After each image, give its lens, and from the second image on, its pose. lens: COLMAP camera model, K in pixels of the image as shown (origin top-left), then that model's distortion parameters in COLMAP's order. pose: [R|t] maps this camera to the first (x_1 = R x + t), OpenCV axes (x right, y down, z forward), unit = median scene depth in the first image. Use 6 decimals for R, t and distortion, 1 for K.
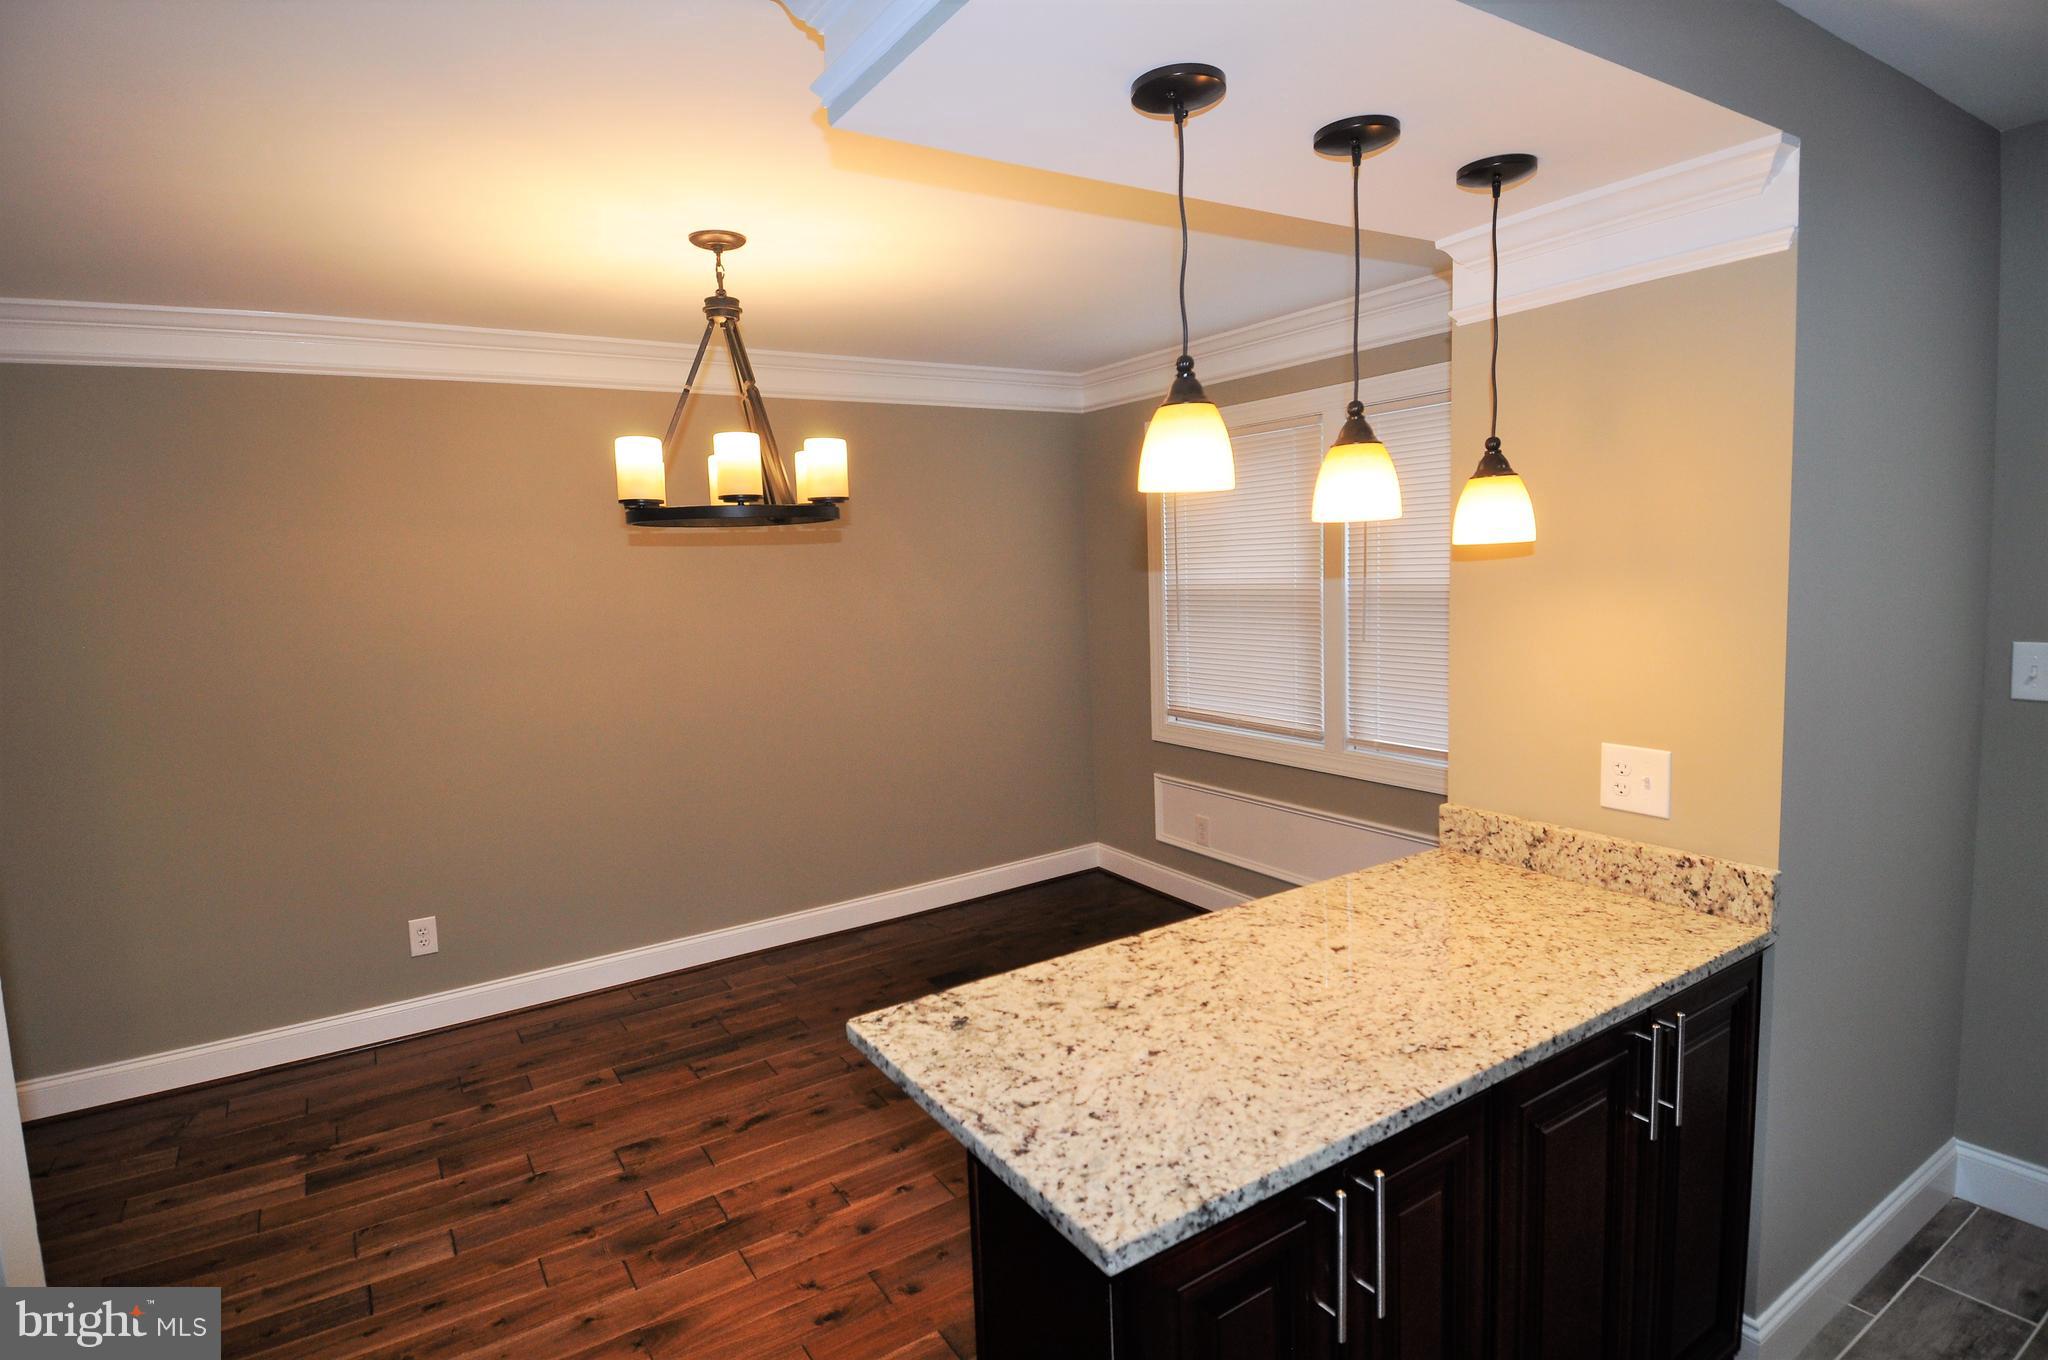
lens RADIAL K [[1063.7, 0, 1024.0], [0, 1063.7, 680.0], [0, 0, 1]] dist [0.042100, -0.049212]
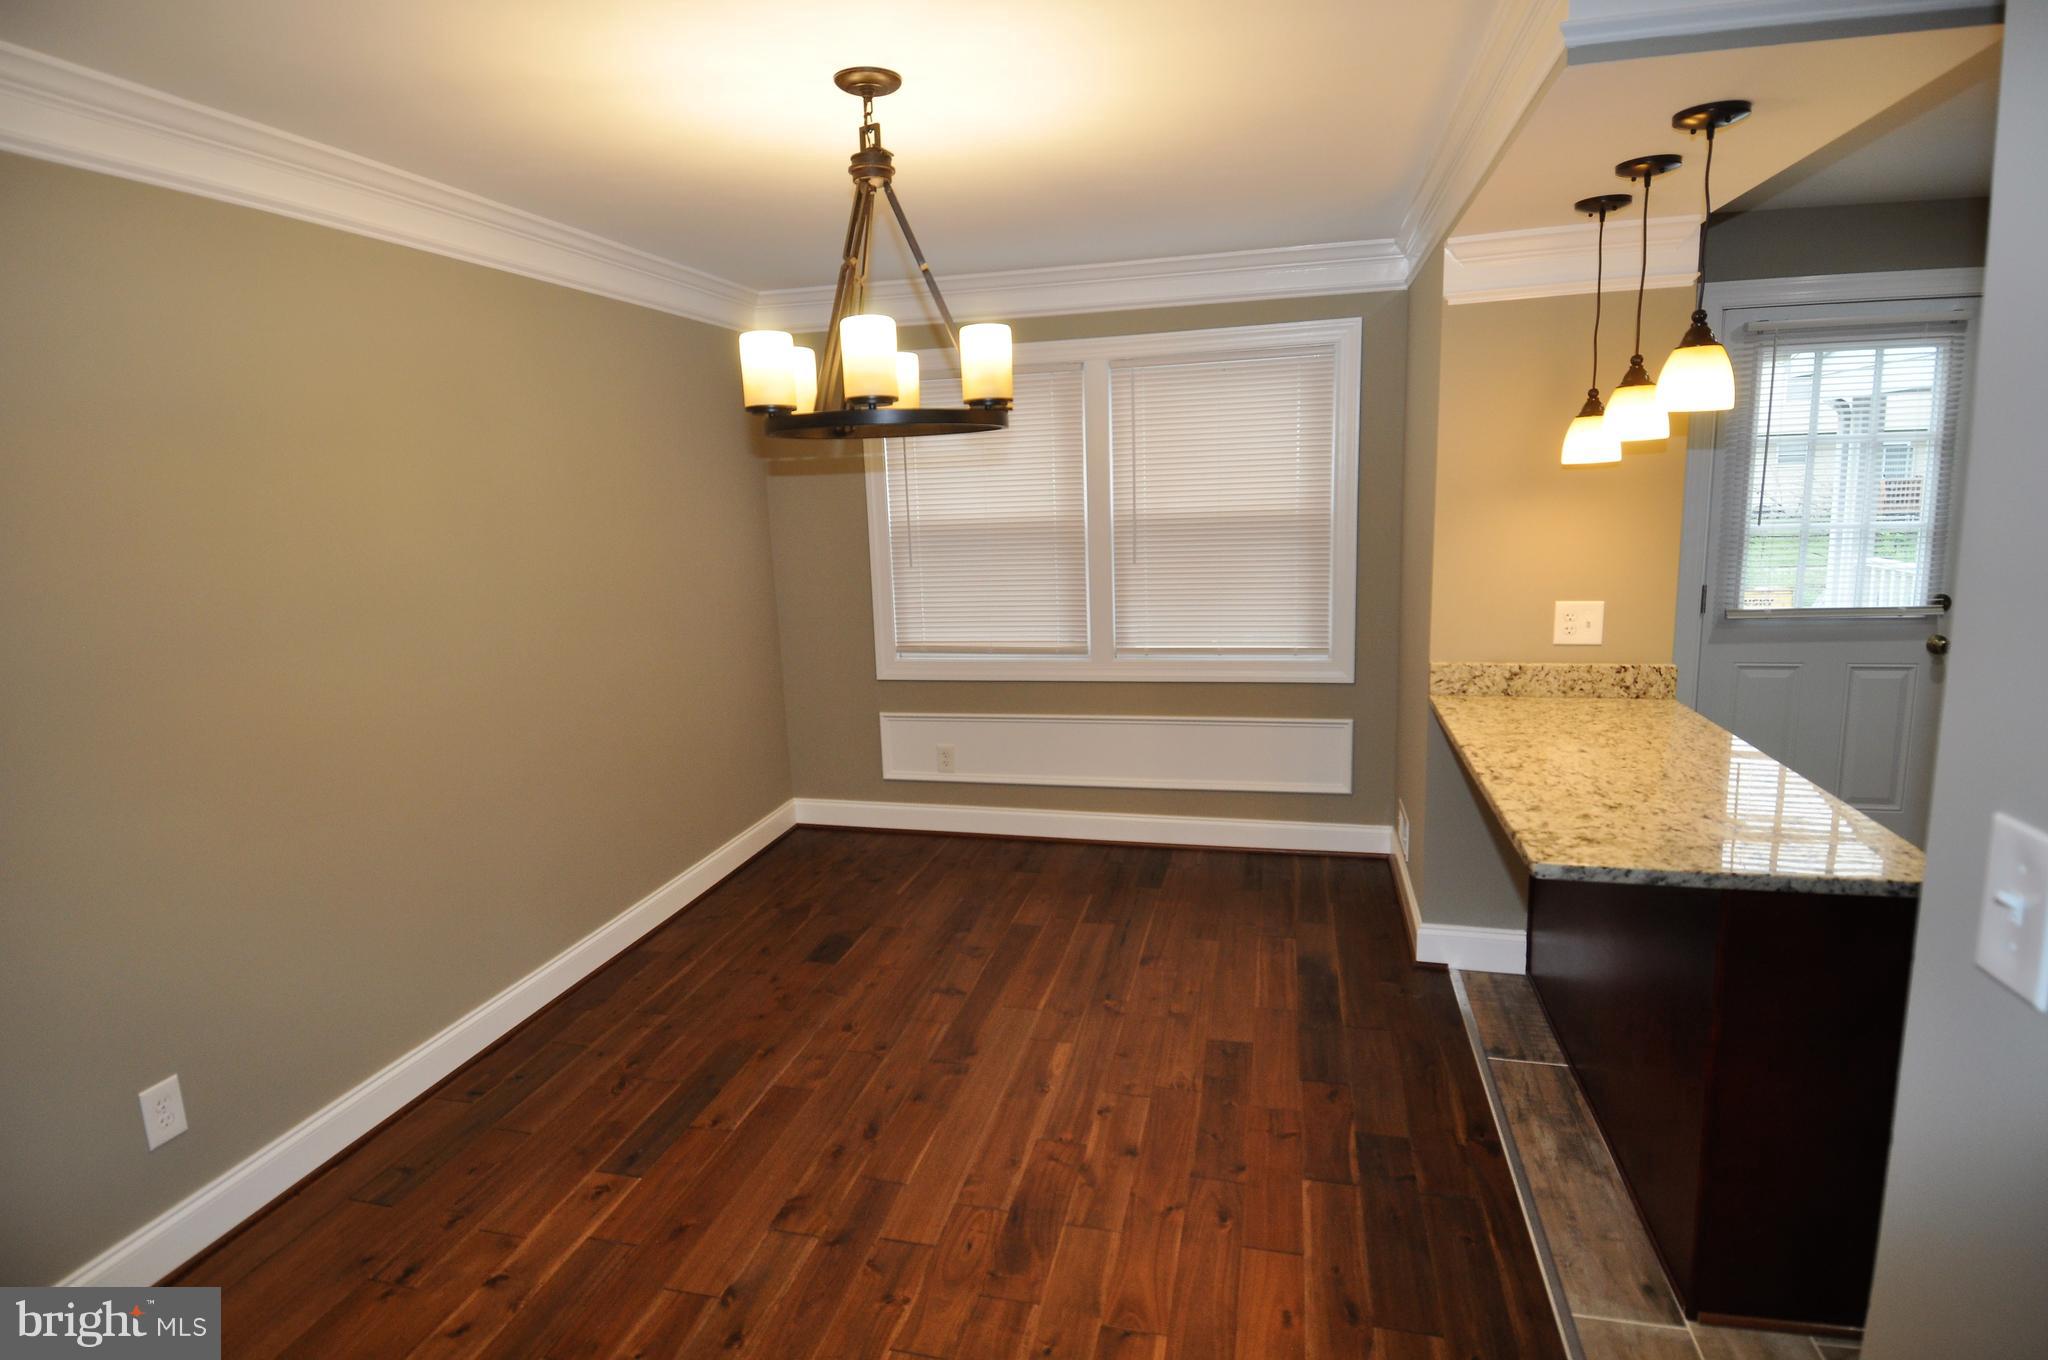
lens RADIAL K [[1064.9, 0, 1021.9], [0, 1064.9, 665.7], [0, 0, 1]] dist [0.067531, -0.077940]
pose [[0.736621, -0.107822, 0.667656, -0.965221], [0.090623, 0.994043, 0.060547, -0.010502], [-0.670207, 0.015905, 0.742004, 0.360778]]
